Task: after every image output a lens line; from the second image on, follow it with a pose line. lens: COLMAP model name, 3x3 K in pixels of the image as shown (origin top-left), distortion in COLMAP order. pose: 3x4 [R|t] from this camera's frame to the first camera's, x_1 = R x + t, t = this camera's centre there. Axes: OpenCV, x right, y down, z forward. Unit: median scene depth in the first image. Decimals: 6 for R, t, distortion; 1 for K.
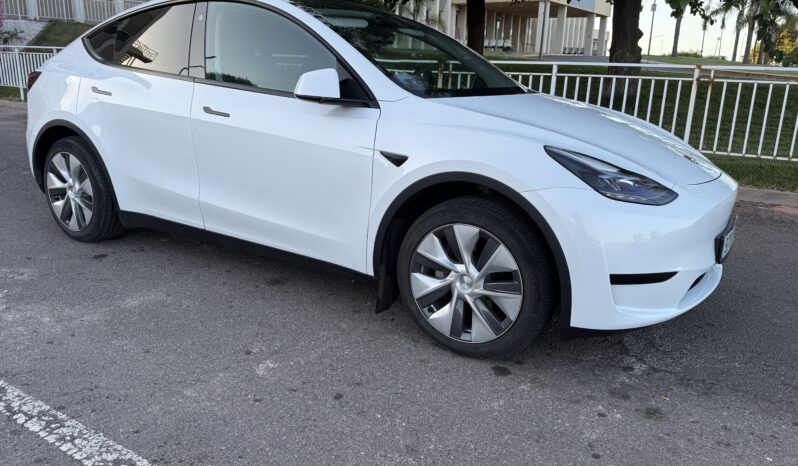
lens RADIAL K [[610.1, 0, 399.0], [0, 610.1, 233.0], [0, 0, 1]] dist [0.047510, -0.005090]
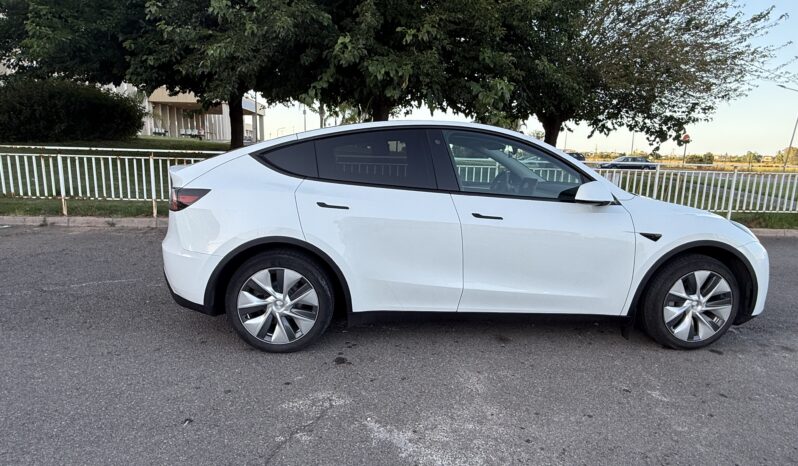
lens RADIAL K [[430.6, 0, 399.0], [0, 430.6, 233.0], [0, 0, 1]] dist [0.001122, -0.001477]
pose [[0.806114, -0.117608, 0.579955, -1.079106], [0.157860, 0.987275, -0.019210, -0.196687], [-0.570316, 0.107037, 0.814422, 0.435876]]
